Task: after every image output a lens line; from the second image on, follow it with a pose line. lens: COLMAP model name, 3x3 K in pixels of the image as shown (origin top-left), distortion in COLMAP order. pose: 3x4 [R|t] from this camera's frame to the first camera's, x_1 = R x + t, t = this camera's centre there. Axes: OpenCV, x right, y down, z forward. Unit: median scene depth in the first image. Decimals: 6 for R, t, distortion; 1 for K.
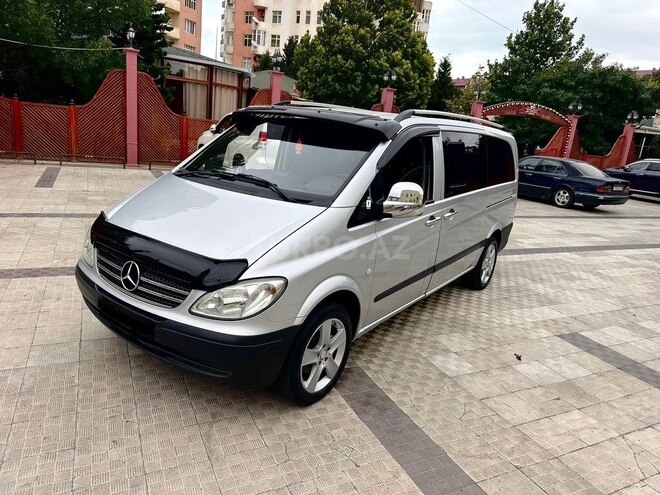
lens RADIAL K [[469.9, 0, 328.0], [0, 469.9, 237.8], [0, 0, 1]] dist [0.008832, -0.007013]
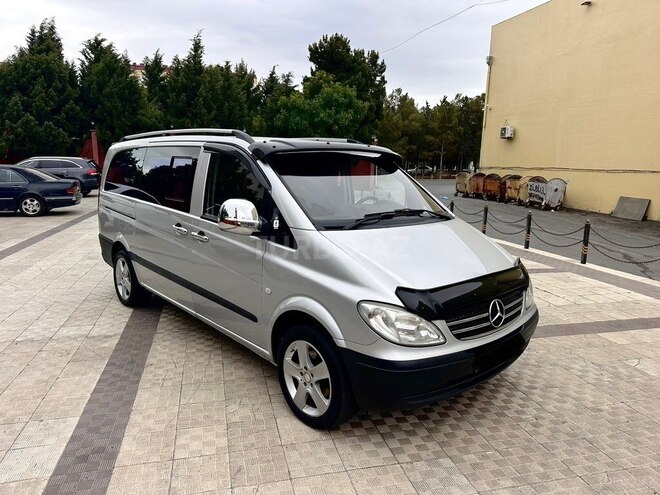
lens RADIAL K [[464.1, 0, 330.0], [0, 464.1, 247.5], [0, 0, 1]] dist [0.049553, -0.059673]
pose [[0.207428, -0.264552, 0.941799, -0.796220], [0.229176, 0.949088, 0.216124, -0.205245], [-0.951027, 0.171007, 0.257497, 0.580330]]
